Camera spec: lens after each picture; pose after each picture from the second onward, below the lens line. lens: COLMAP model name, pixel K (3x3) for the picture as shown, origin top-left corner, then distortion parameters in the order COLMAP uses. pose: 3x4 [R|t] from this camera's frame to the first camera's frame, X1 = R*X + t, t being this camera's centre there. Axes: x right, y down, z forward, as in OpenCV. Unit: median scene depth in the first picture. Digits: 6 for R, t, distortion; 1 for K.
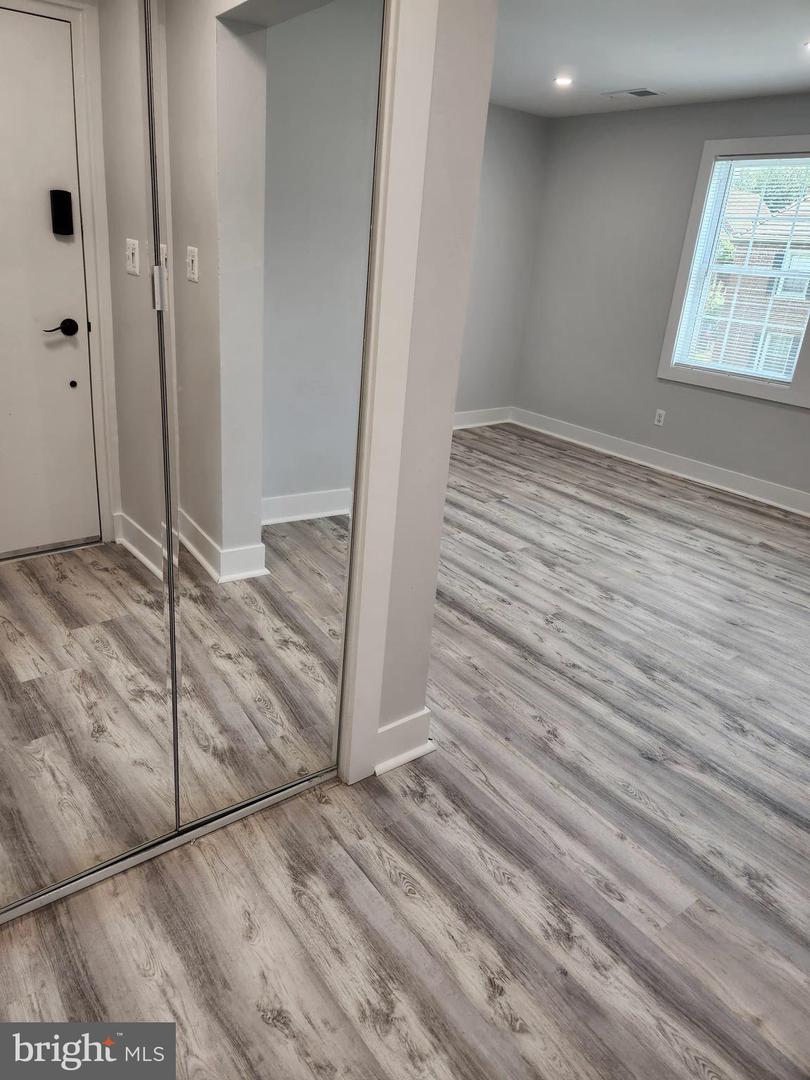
lens RADIAL K [[714.7, 0, 405.7], [0, 714.7, 519.9], [0, 0, 1]] dist [0.076386, -0.069249]
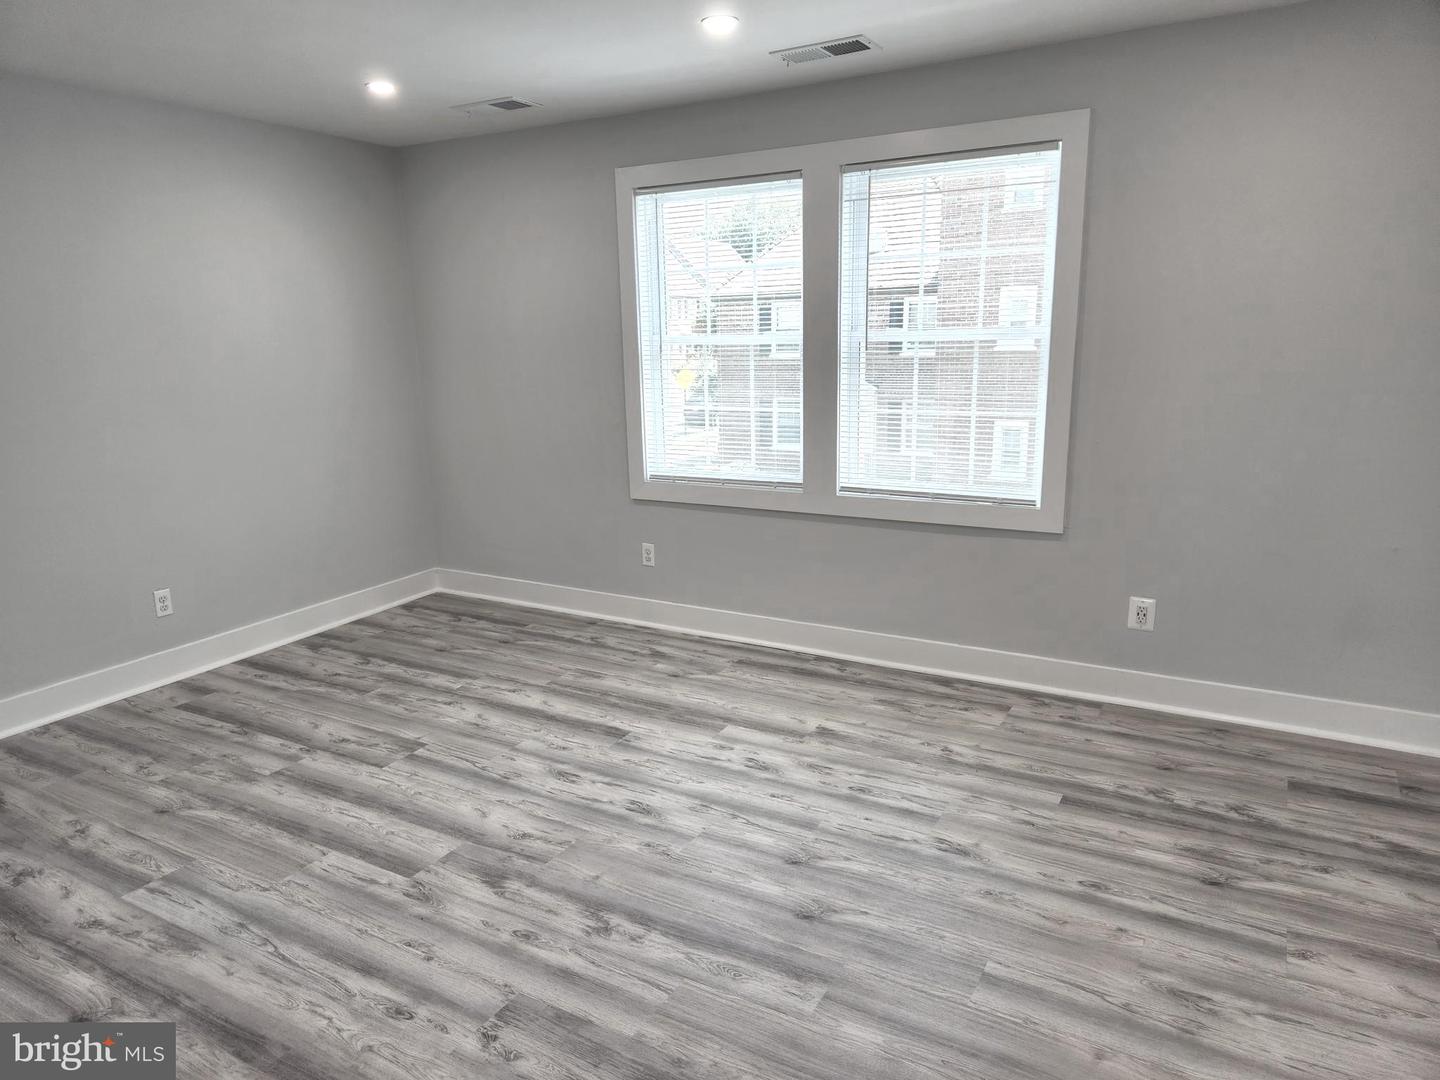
lens RADIAL K [[952.9, 0, 707.2], [0, 952.9, 541.0], [0, 0, 1]] dist [0.076386, -0.069249]
pose [[0.921323, -0.173662, 0.347858, 0.122162], [0.218862, 0.971135, -0.094845, -0.074506], [-0.321347, 0.163515, 0.932737, 0.189168]]
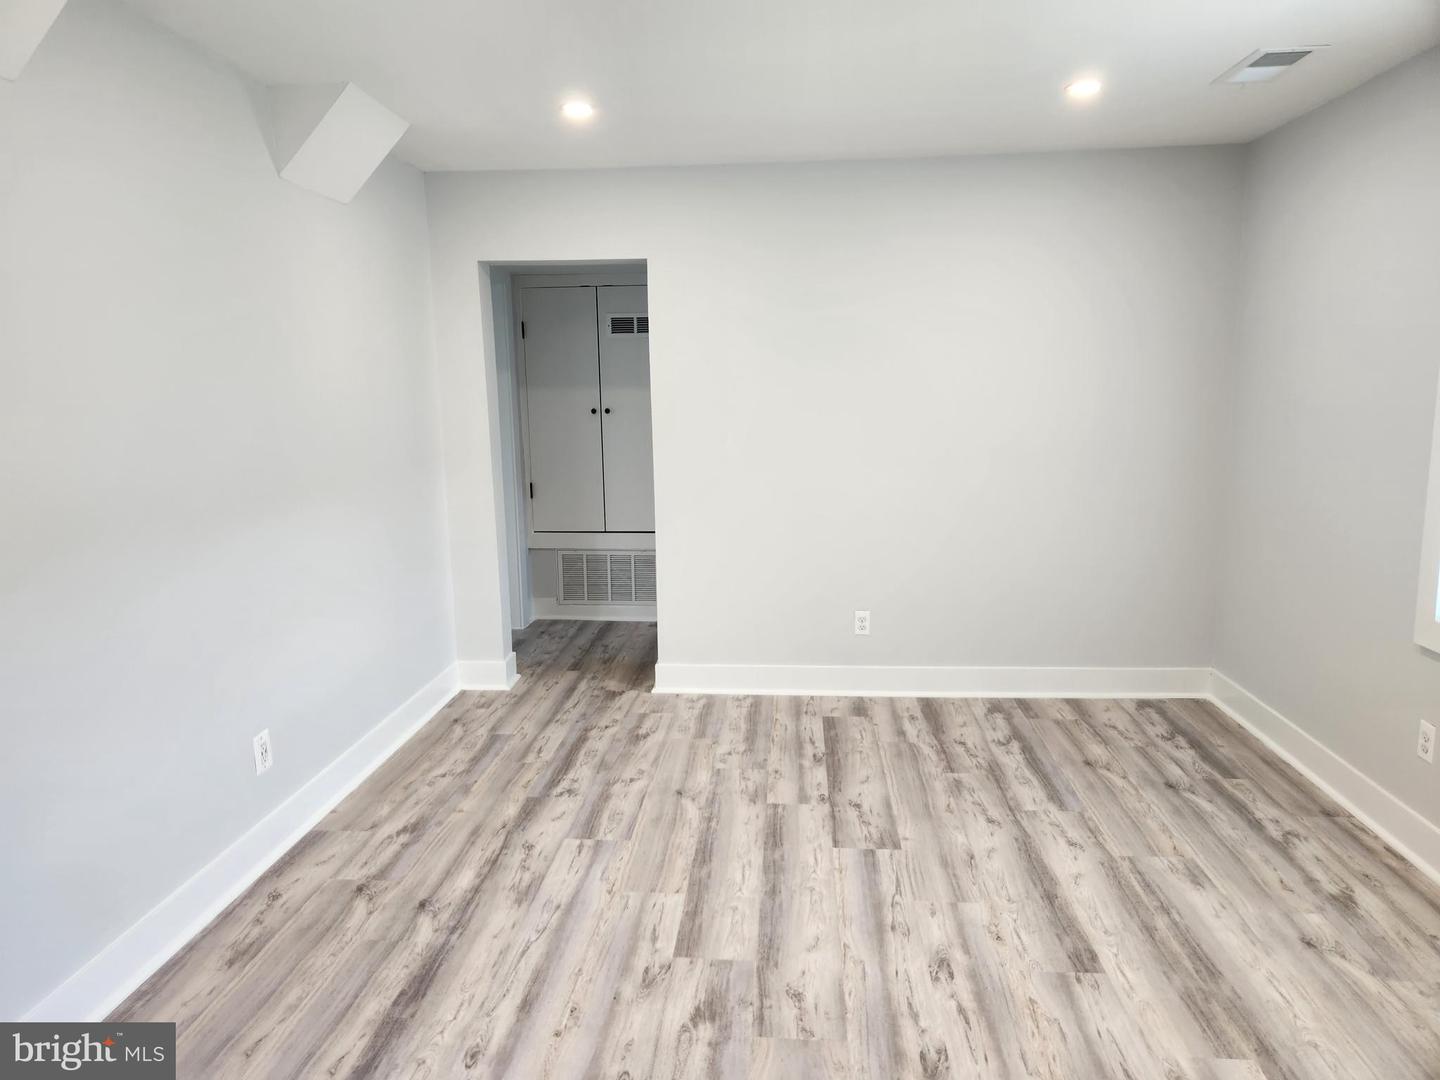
lens RADIAL K [[952.9, 0, 721.0], [0, 952.9, 541.1], [0, 0, 1]] dist [0.076386, -0.069249]
pose [[0.735526, 0.026116, -0.676993, 0.560304], [-0.174283, 0.972922, -0.151819, -0.130056], [0.654696, 0.229655, 0.720161, 0.417596]]
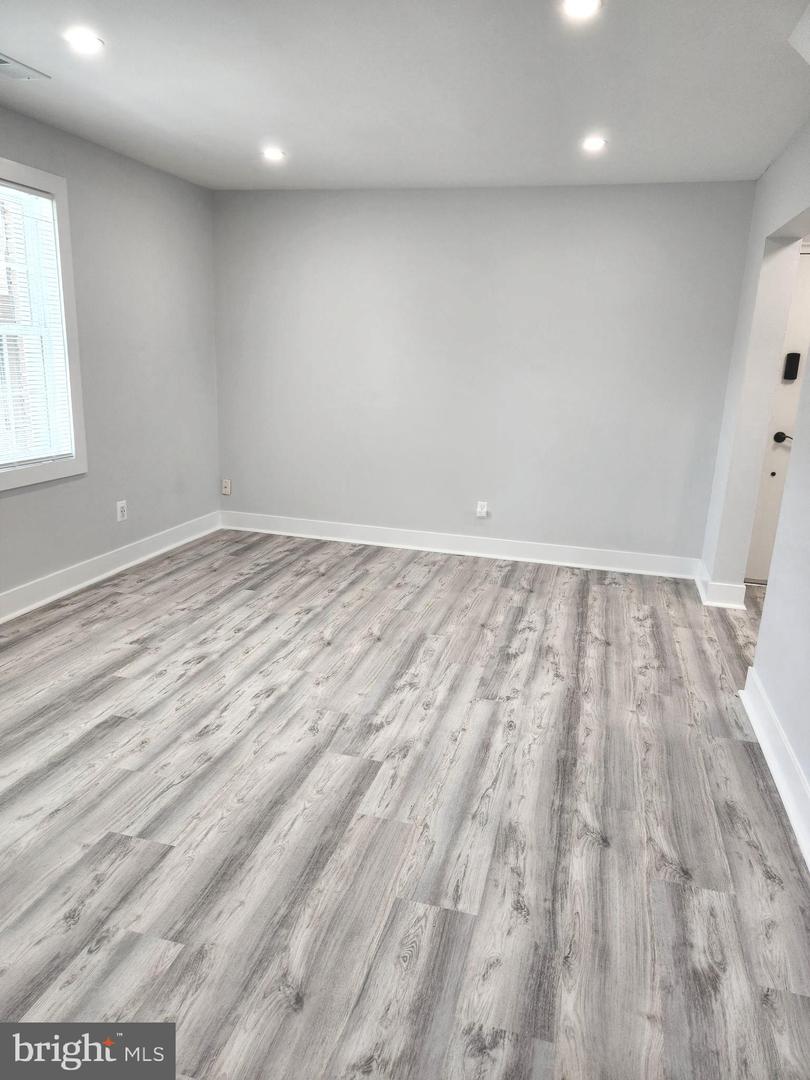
lens RADIAL K [[714.7, 0, 406.4], [0, 714.7, 536.6], [0, 0, 1]] dist [0.076386, -0.069249]
pose [[-0.595803, -0.292490, 0.747976, -0.297497], [0.208800, 0.842888, 0.495925, -0.428722], [-0.775514, 0.451651, -0.441124, 1.077870]]
